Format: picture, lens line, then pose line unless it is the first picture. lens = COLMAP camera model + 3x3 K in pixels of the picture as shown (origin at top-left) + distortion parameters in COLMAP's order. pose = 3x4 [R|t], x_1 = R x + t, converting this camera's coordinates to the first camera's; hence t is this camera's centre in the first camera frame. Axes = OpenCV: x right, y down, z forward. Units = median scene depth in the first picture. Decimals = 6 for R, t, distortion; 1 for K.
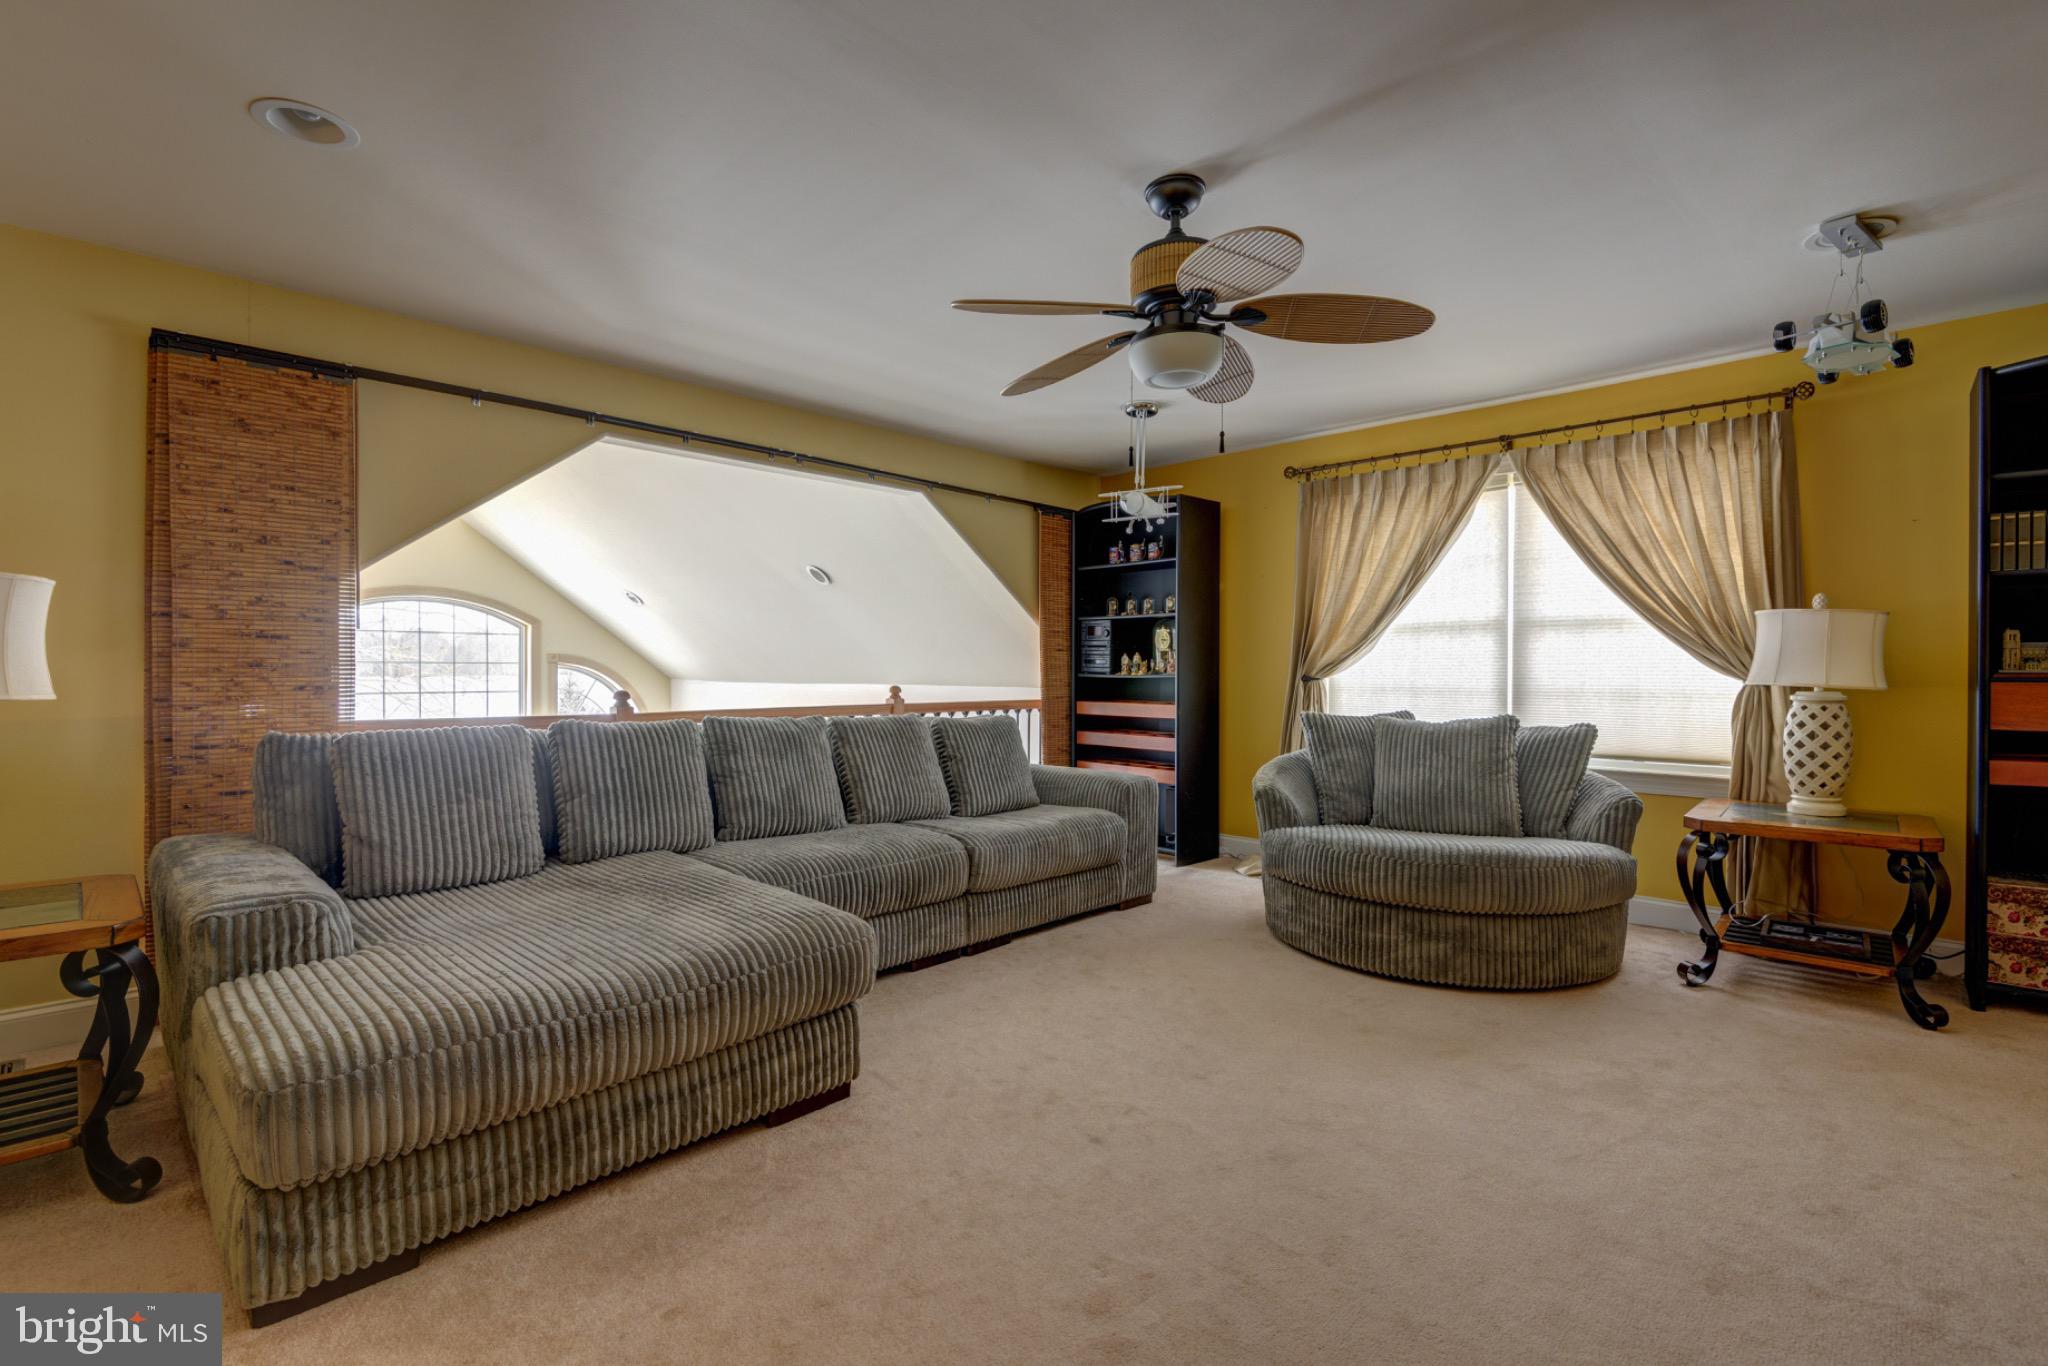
lens RADIAL K [[933.0, 0, 1024.0], [0, 933.0, 683.0], [0, 0, 1]] dist [0.022840, -0.014323]
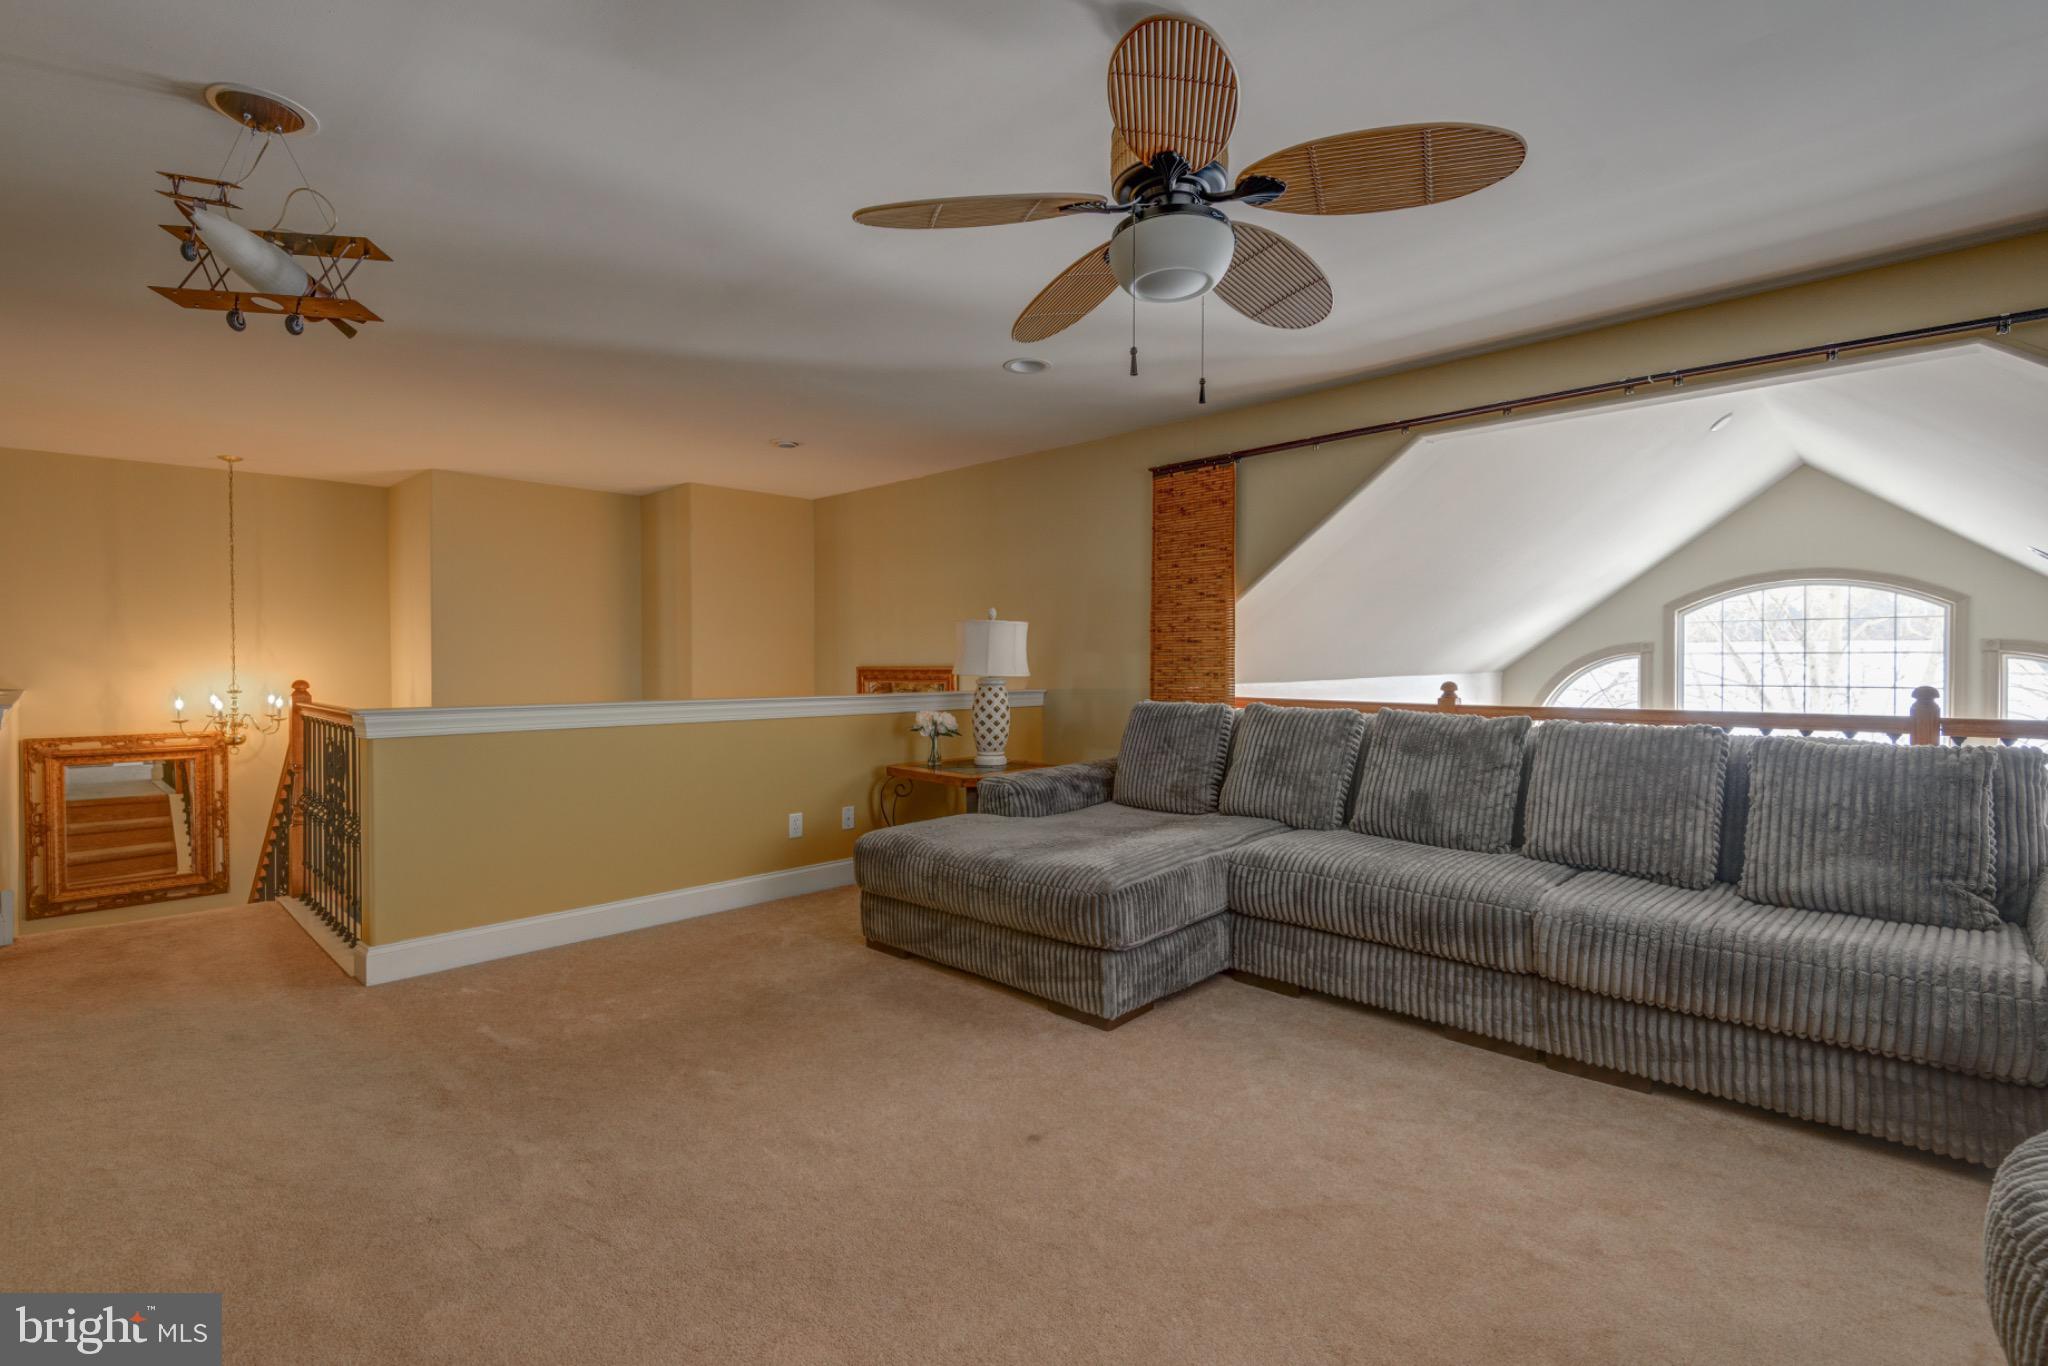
lens RADIAL K [[933.0, 0, 1024.0], [0, 933.0, 683.0], [0, 0, 1]] dist [0.022840, -0.014323]
pose [[-0.003636, 0.021421, -0.999764, 0.742548], [-0.011773, 0.999700, 0.021463, -0.009635], [0.999924, 0.011849, -0.003383, 0.695978]]
